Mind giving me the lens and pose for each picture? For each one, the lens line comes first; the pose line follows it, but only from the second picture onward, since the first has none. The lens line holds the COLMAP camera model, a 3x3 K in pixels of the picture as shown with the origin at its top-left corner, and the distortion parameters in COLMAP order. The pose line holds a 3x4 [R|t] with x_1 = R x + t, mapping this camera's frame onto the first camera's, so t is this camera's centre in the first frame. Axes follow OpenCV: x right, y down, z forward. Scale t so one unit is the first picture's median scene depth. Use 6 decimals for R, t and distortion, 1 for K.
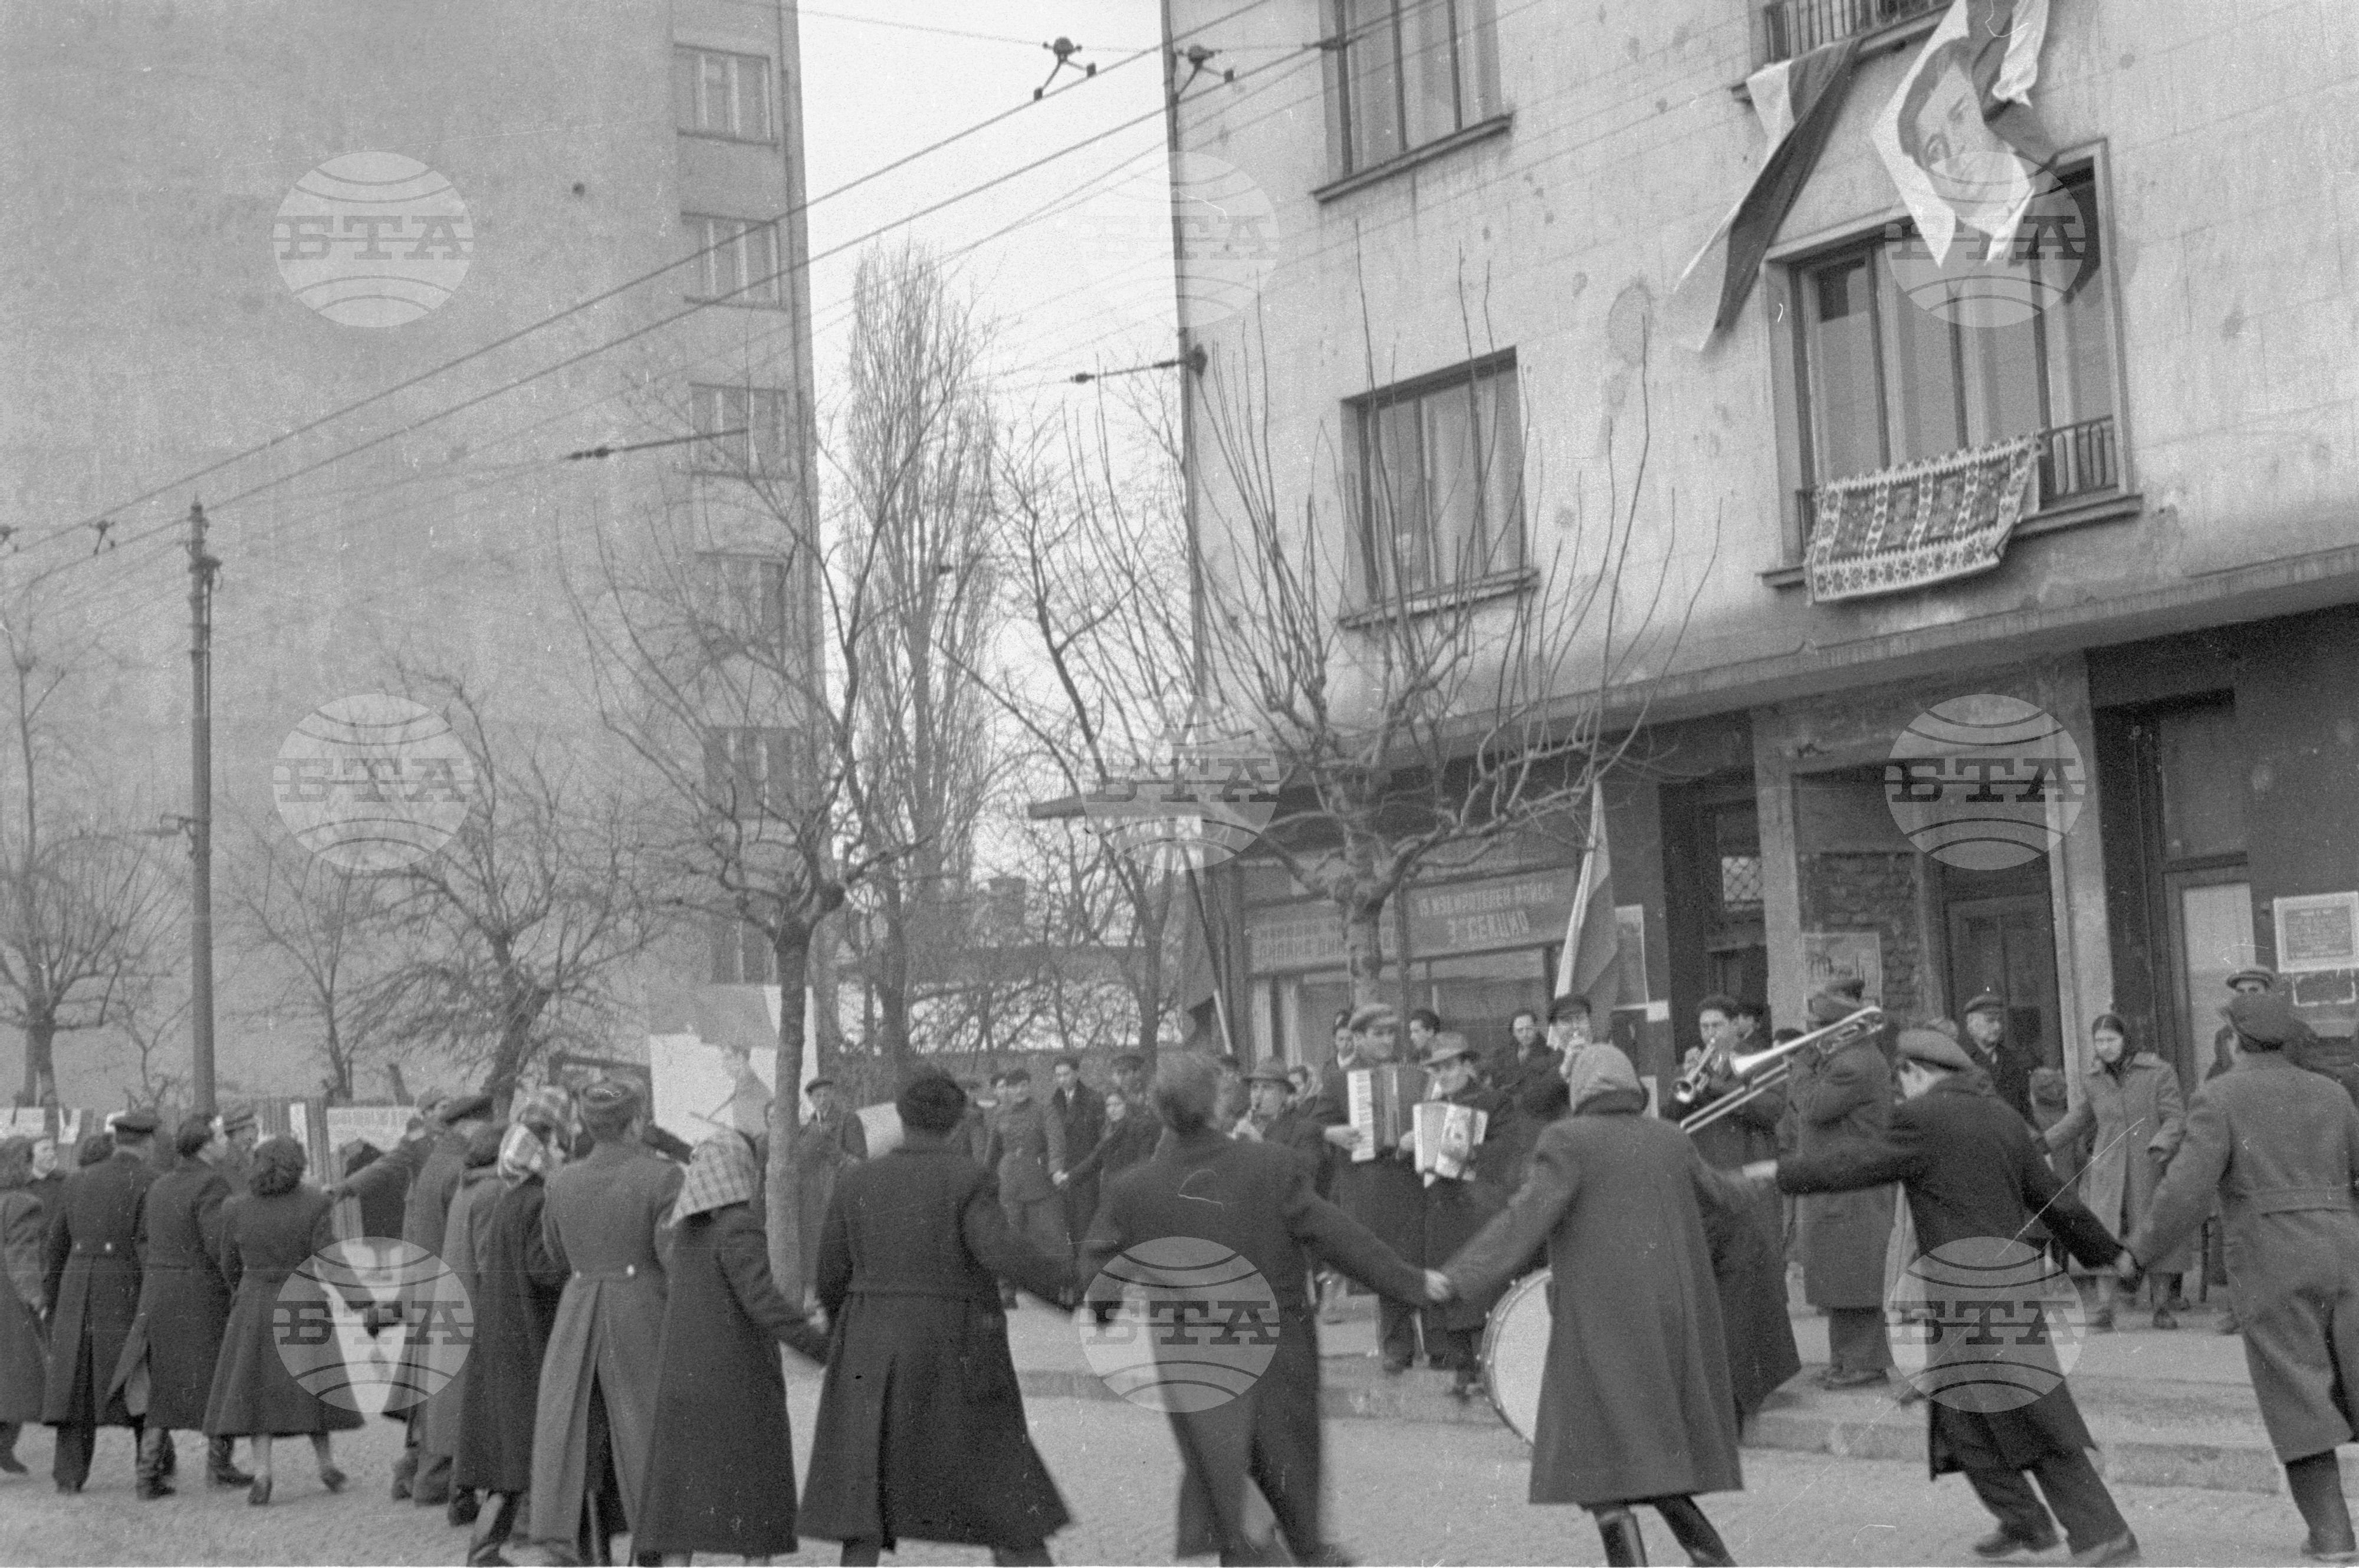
lens RADIAL K [[3533.6, 0, 1179.5], [0, 3533.6, 784.0], [0, 0, 1]] dist [-0.051564, -0.105424]
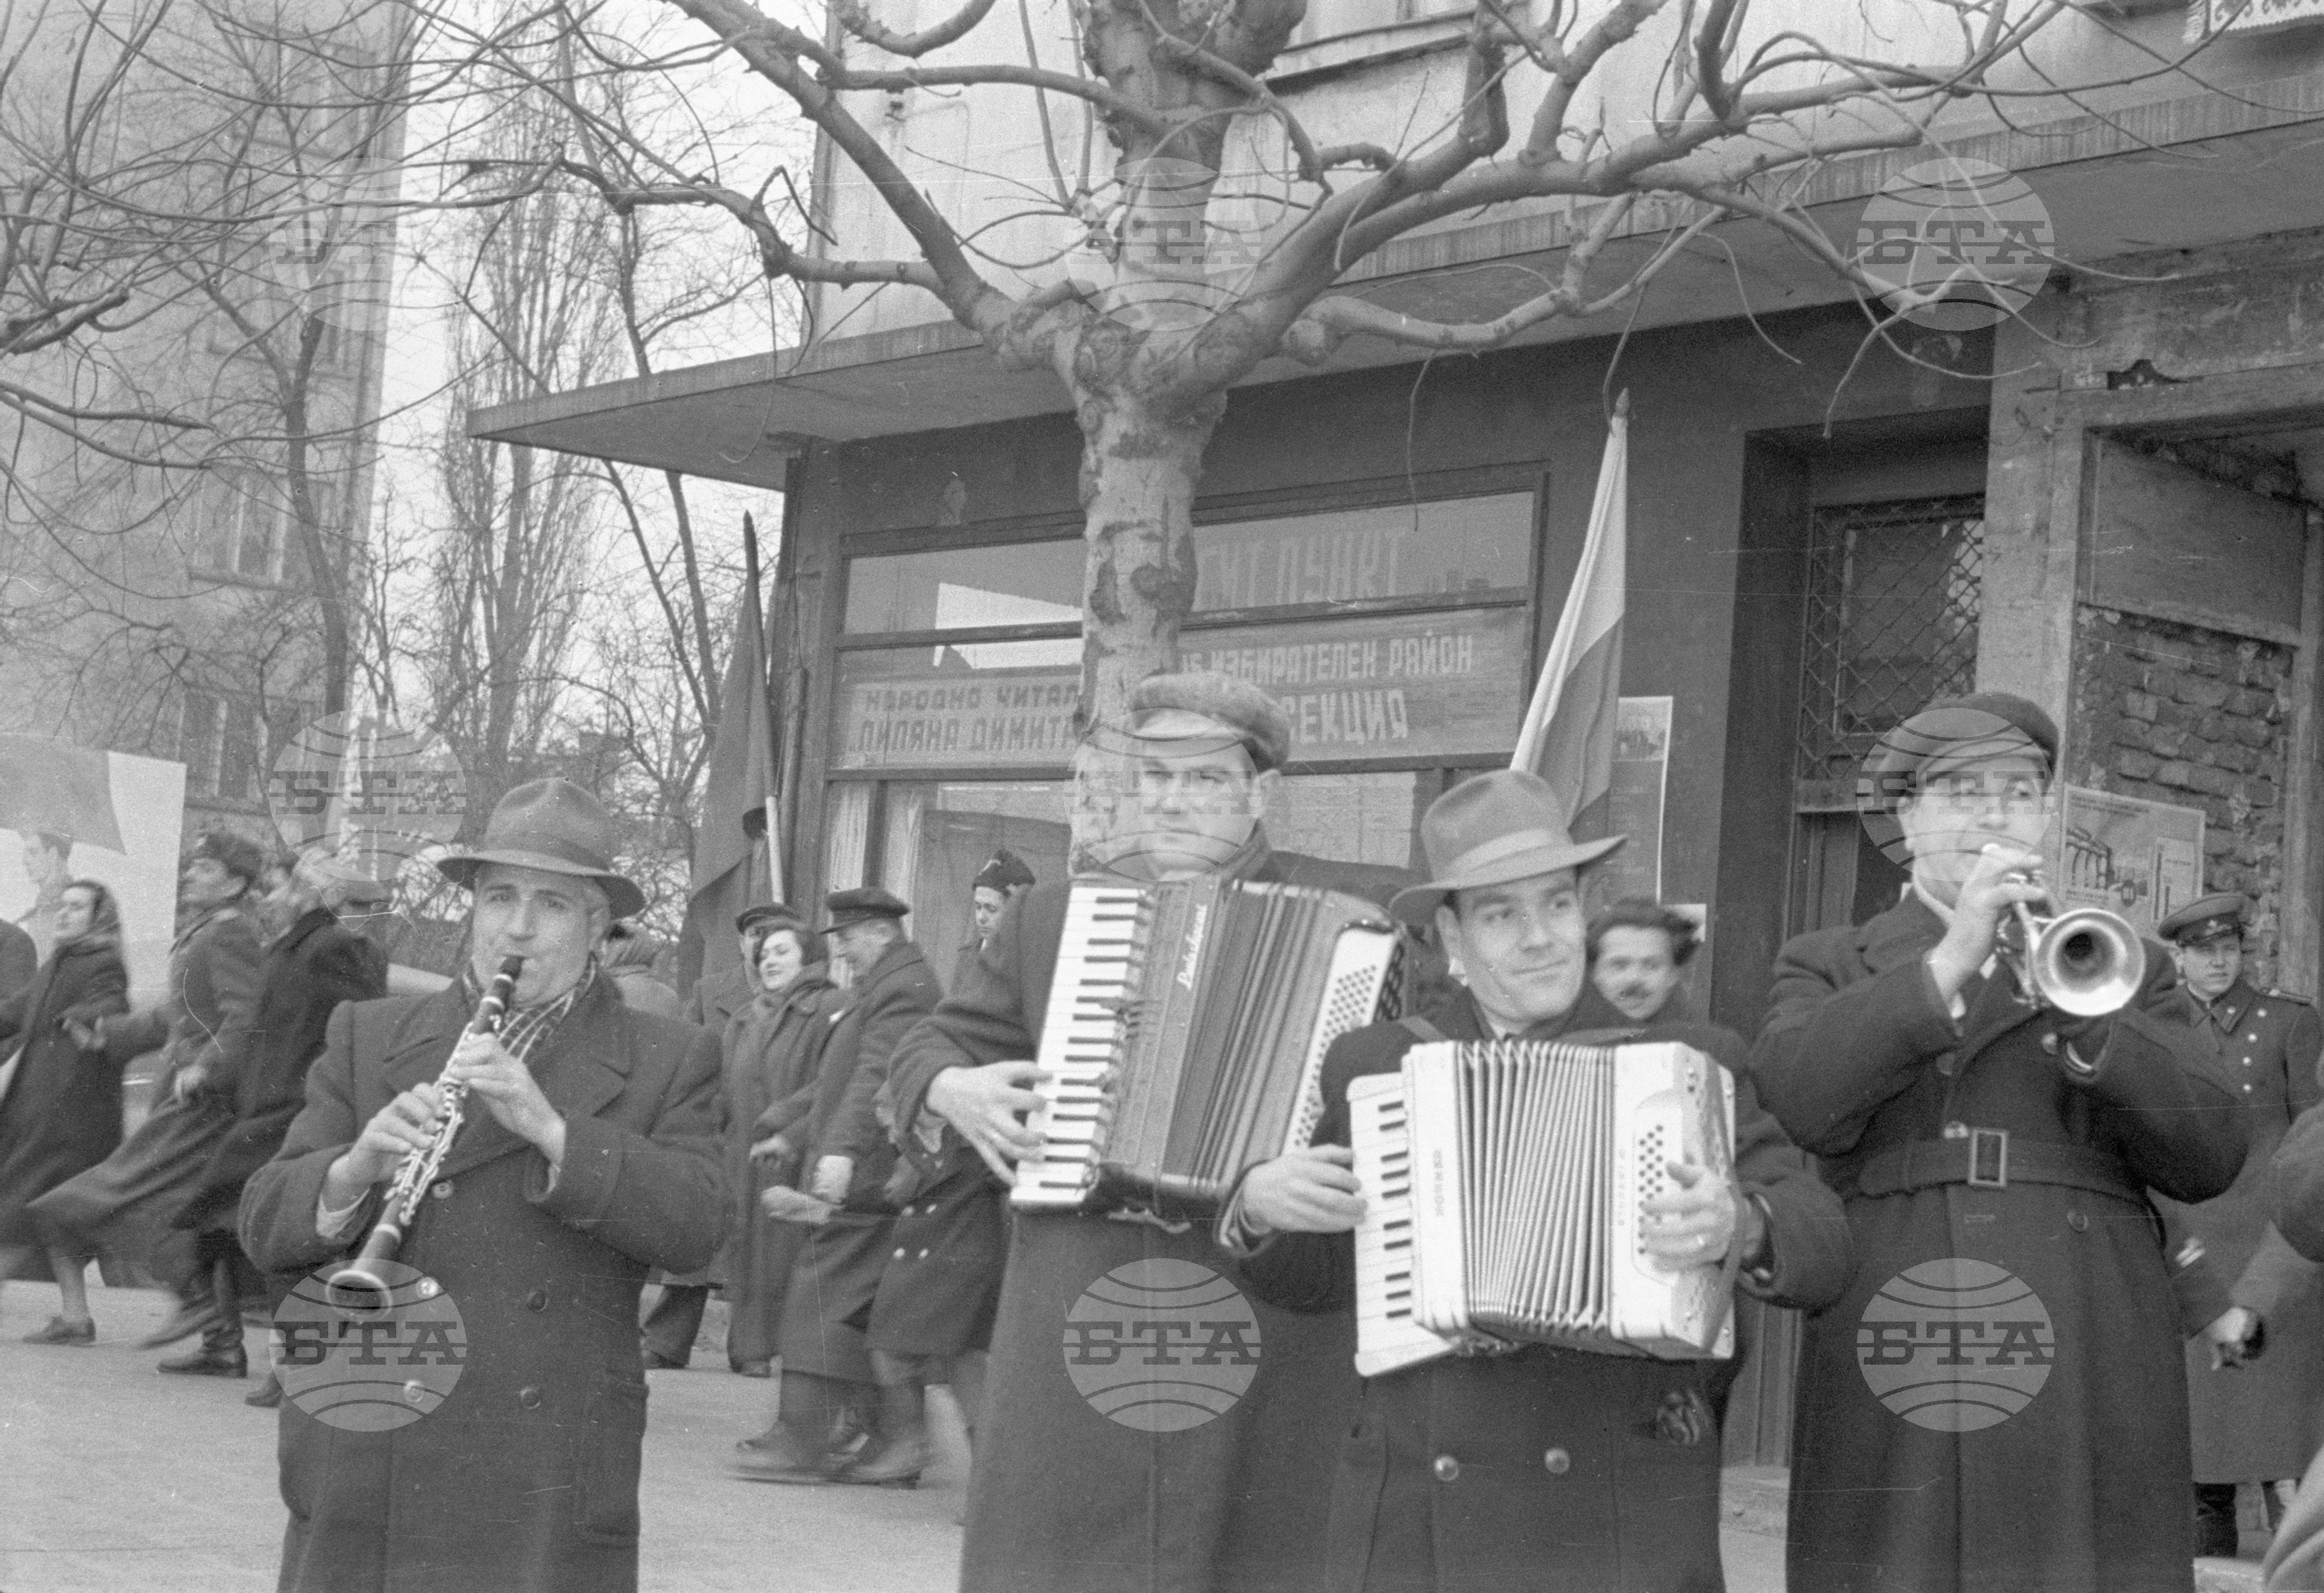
lens RADIAL K [[4012.1, 0, 1160.3], [0, 4012.1, 753.8], [0, 0, 1]] dist [-0.017155, 0.063013]
pose [[0.987446, 0.132439, 0.086084, 0.019747], [-0.133857, 0.990941, 0.010886, 0.047651], [-0.083863, -0.022273, 0.996228, 0.498719]]
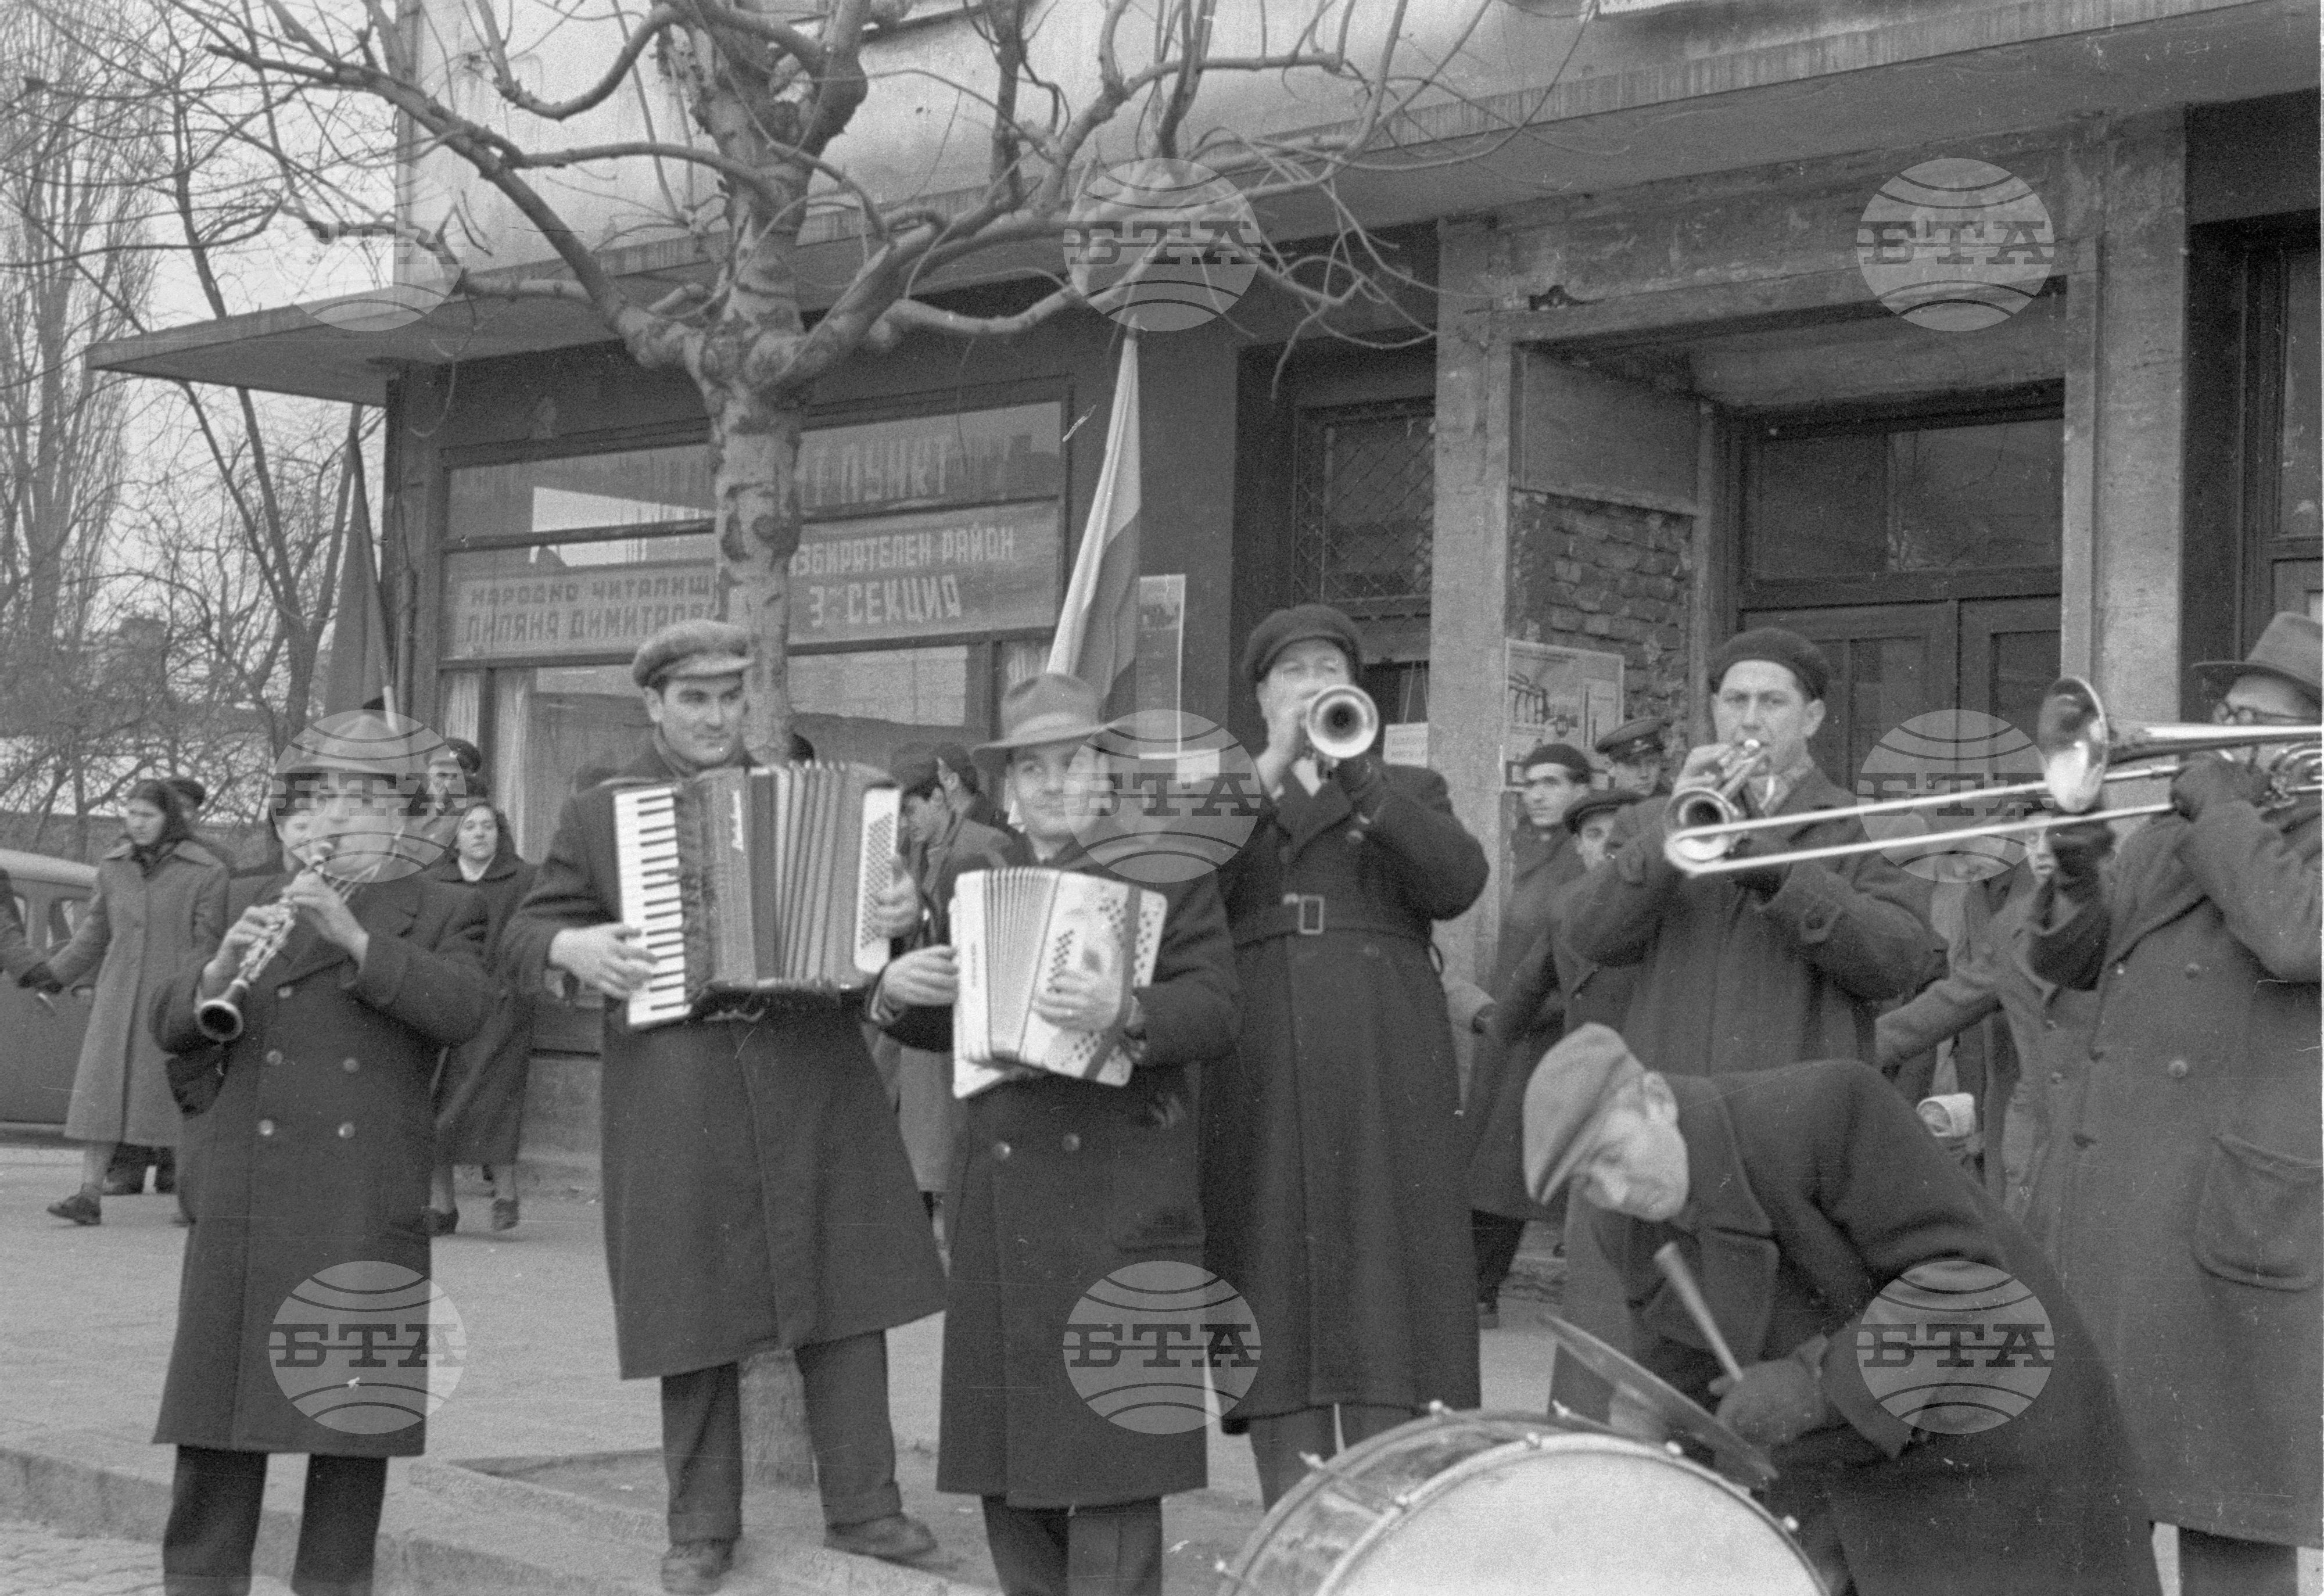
lens RADIAL K [[3942.2, 0, 1258.1], [0, 3942.2, 796.9], [0, 0, 1]] dist [-0.007634, -0.012314]
pose [[0.970465, 0.084652, 0.225901, 0.005766], [-0.096745, 0.994380, 0.042988, 0.043587], [-0.220992, -0.063573, 0.973201, 0.414490]]
